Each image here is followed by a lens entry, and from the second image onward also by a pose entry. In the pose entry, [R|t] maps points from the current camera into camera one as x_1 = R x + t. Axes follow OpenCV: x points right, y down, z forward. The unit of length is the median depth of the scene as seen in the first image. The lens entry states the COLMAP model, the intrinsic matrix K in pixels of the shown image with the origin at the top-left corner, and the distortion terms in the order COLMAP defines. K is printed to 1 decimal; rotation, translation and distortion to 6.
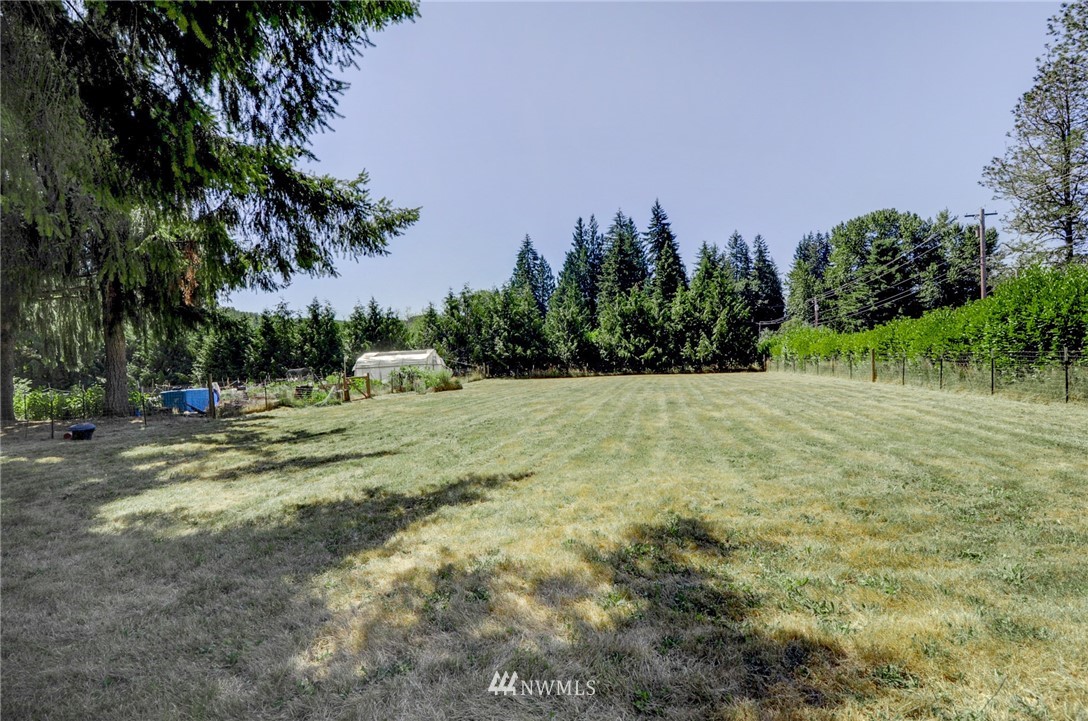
lens RADIAL K [[500.2, 0, 562.3], [0, 500.2, 380.5], [0, 0, 1]] dist [-0.013667, 0.001634]
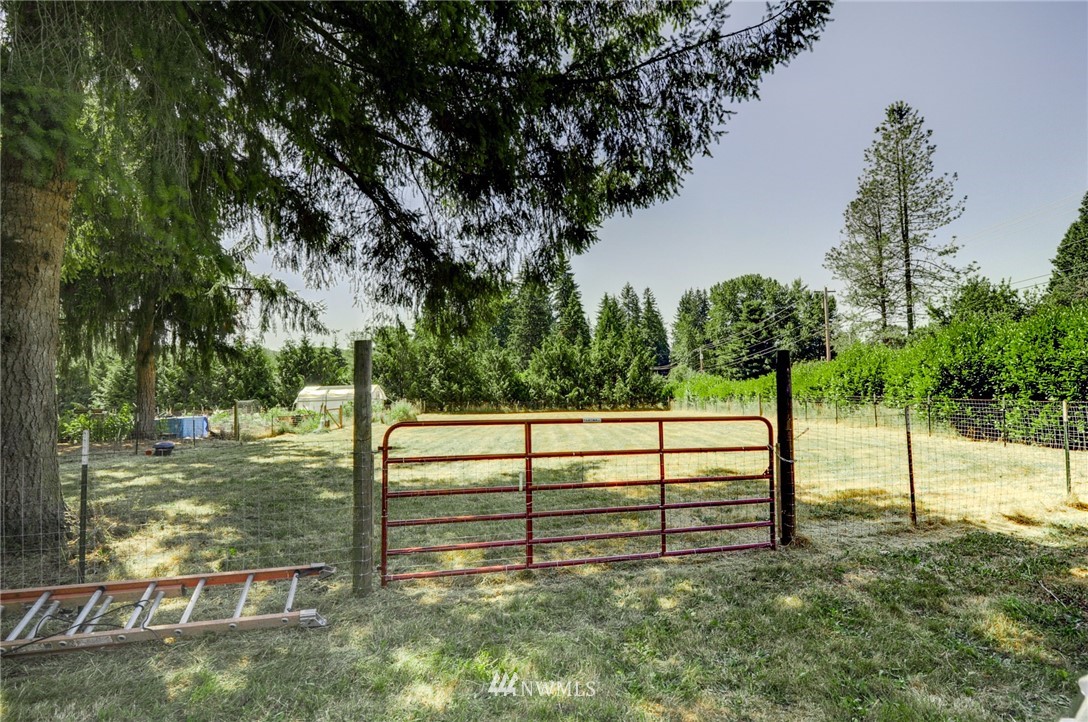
lens RADIAL K [[500.2, 0, 562.3], [0, 500.2, 381.0], [0, 0, 1]] dist [-0.013667, 0.001634]
pose [[0.977241, 0.027115, 0.210394, -0.082978], [-0.010723, 0.996843, -0.078667, 0.007359], [-0.211863, 0.074620, 0.974447, -0.094818]]
